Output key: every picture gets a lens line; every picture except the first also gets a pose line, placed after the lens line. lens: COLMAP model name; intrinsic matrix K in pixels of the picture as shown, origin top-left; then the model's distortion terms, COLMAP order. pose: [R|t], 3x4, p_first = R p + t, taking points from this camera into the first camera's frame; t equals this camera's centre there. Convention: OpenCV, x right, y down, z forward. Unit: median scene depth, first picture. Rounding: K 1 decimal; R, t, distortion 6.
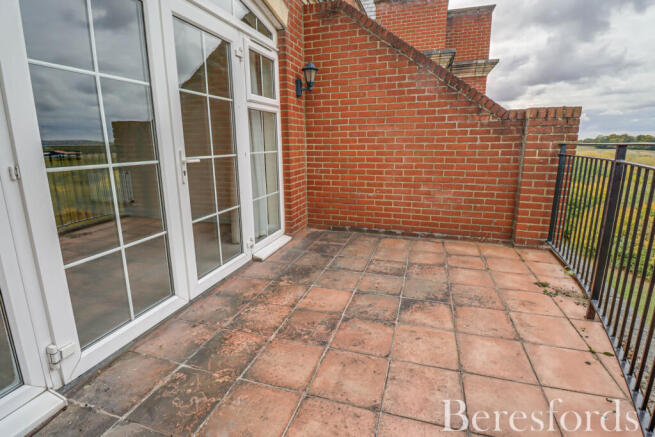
lens RADIAL K [[318.1, 0, 335.6], [0, 318.1, 206.4], [0, 0, 1]] dist [-0.001479, -0.019420]
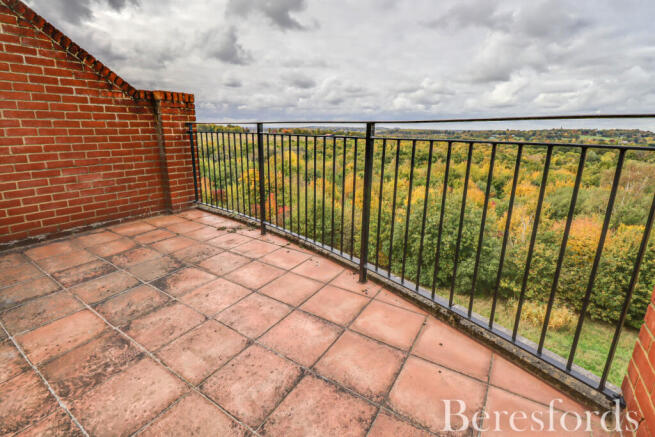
lens RADIAL K [[303.9, 0, 327.4], [0, 303.9, 208.8], [0, 0, 1]] dist [0.000546, -0.014655]
pose [[0.247016, -0.234502, 0.940208, -0.345965], [0.172333, 0.965440, 0.195519, -0.008548], [-0.953564, 0.113732, 0.278891, 0.159932]]
